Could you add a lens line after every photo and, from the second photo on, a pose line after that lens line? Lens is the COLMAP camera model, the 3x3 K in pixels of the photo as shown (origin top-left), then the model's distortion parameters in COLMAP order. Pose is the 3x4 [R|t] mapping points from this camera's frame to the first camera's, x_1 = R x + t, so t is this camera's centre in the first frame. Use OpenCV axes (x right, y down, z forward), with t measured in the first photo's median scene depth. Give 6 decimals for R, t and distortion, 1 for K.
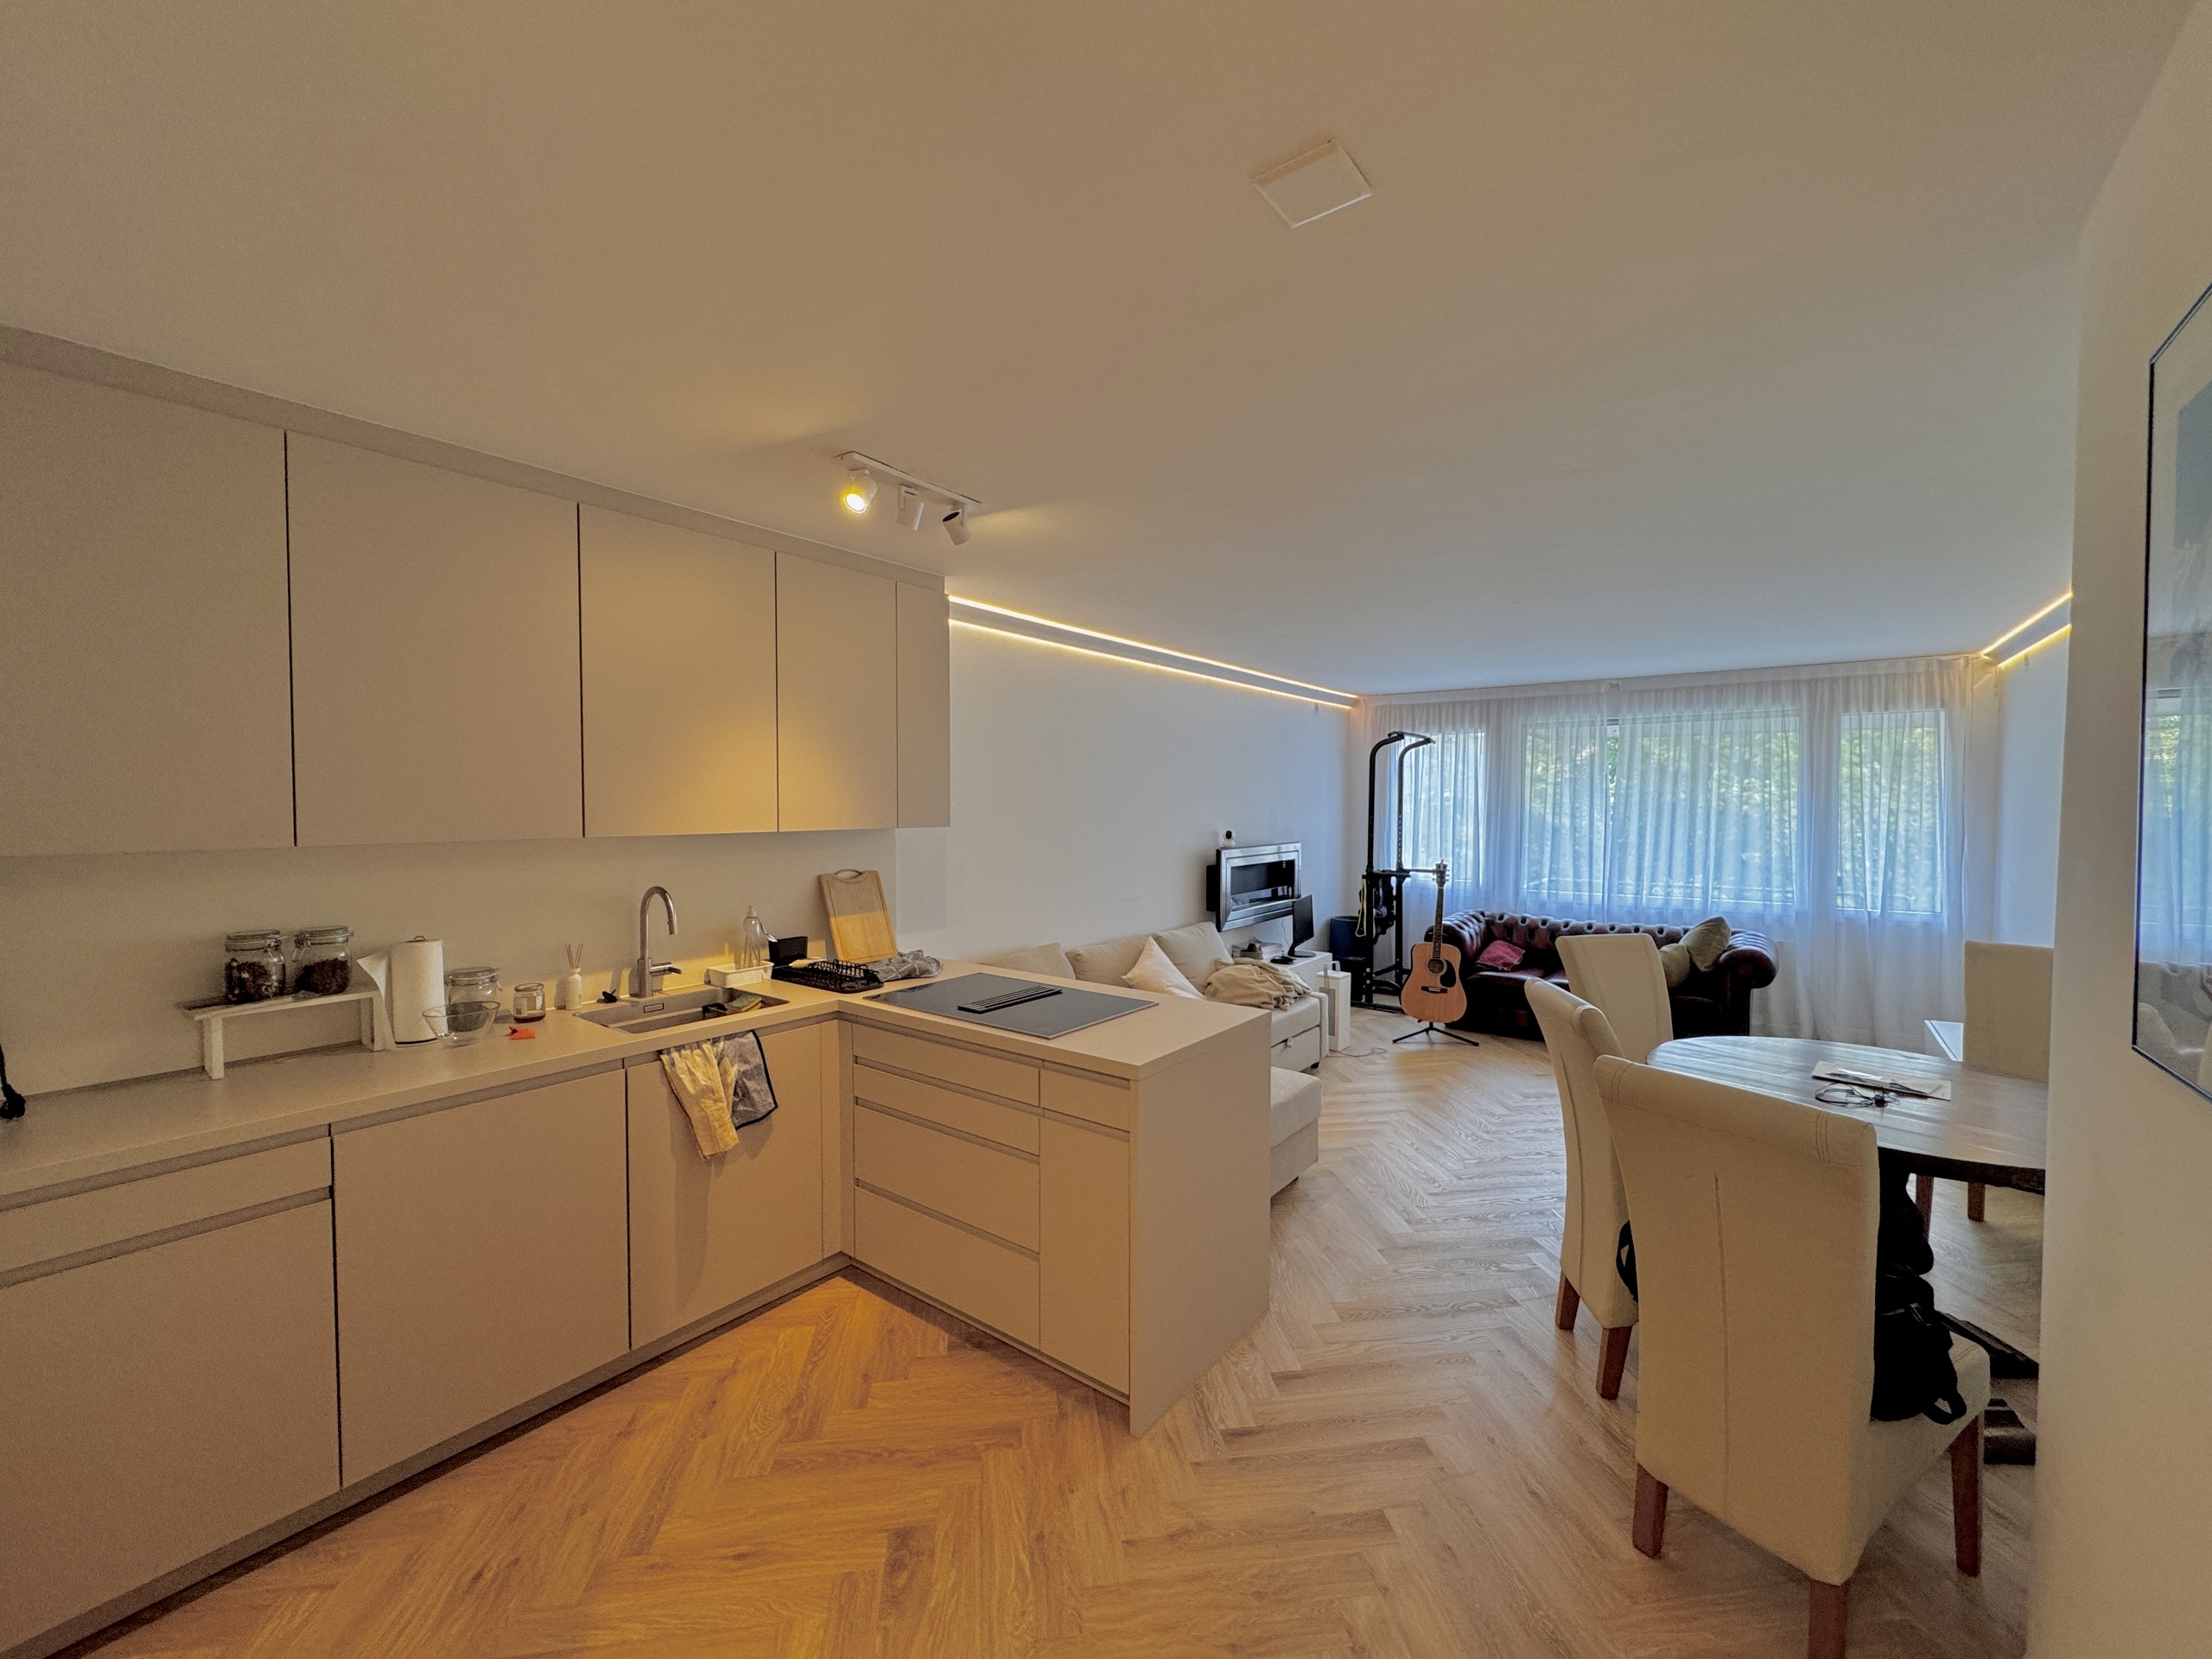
lens RADIAL K [[882.7, 0, 1101.3], [0, 882.7, 826.0], [0, 0, 1]] dist [0.002596, 0.000066]
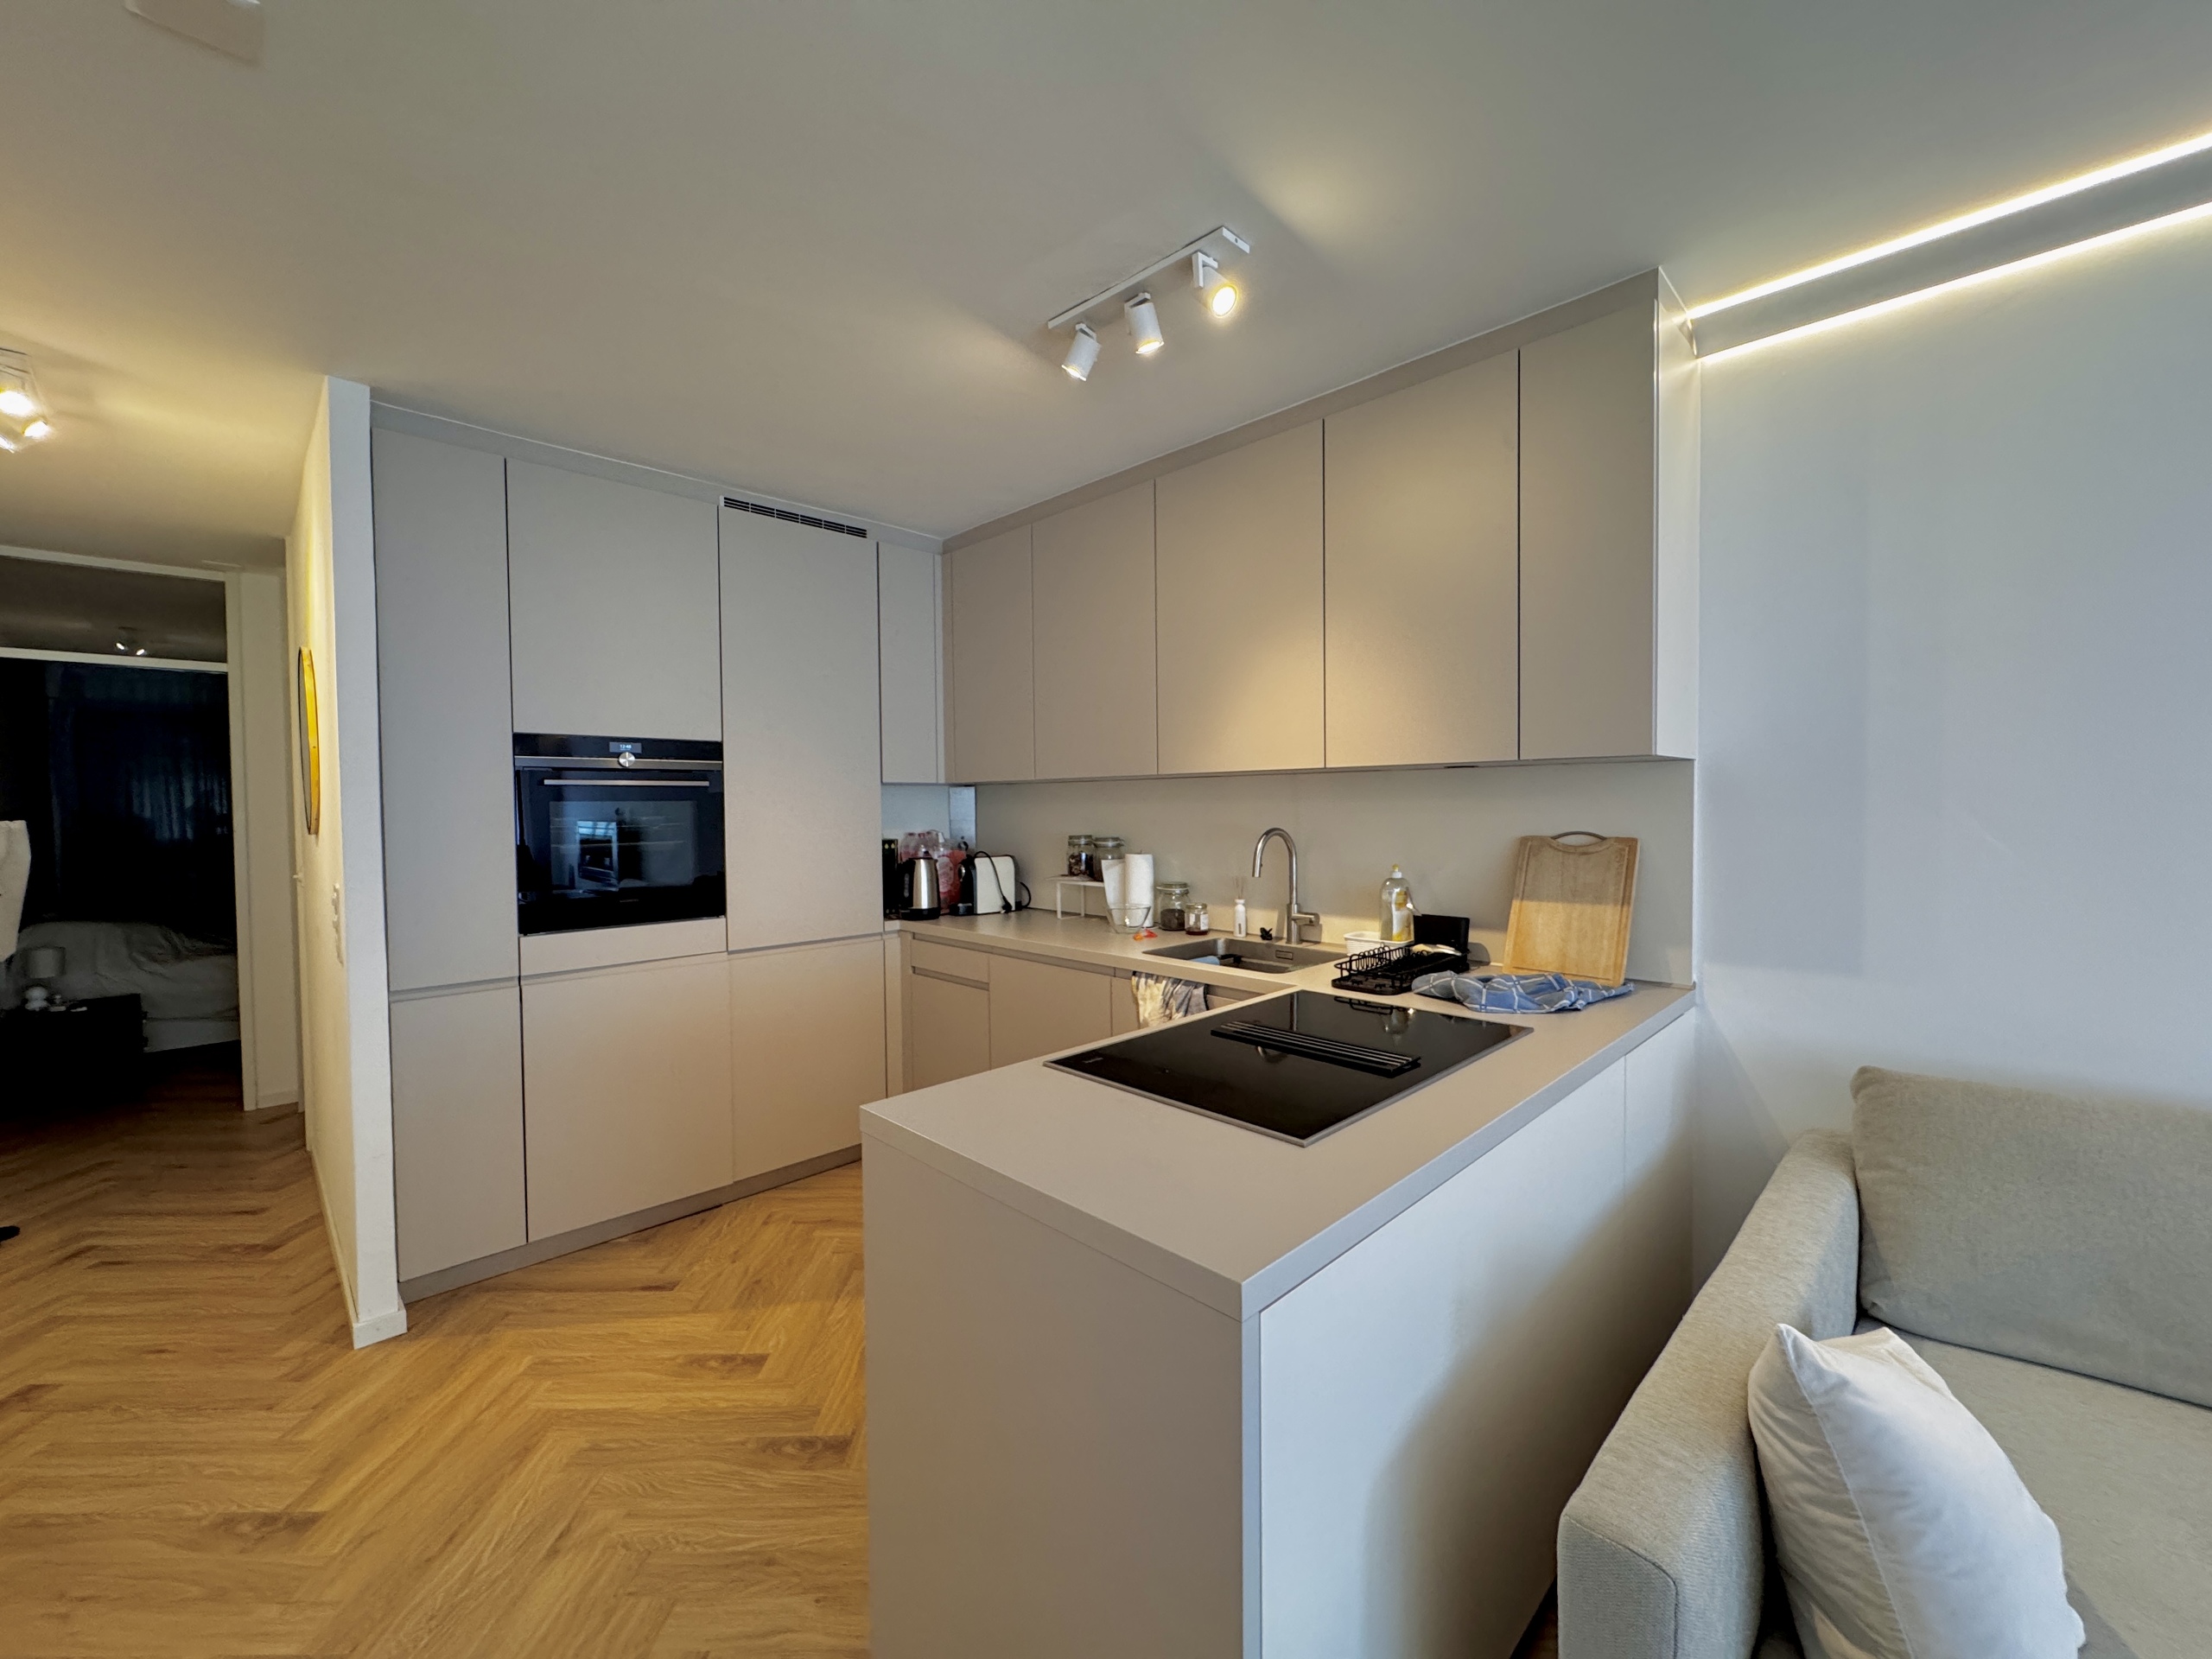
lens RADIAL K [[882.7, 0, 1104.3], [0, 882.7, 827.6], [0, 0, 1]] dist [0.002596, 0.000066]
pose [[-0.131589, 0.032189, -0.990782, 0.242445], [-0.013314, 0.999325, 0.034235, 0.019166], [0.991215, 0.017696, -0.131072, 0.480570]]
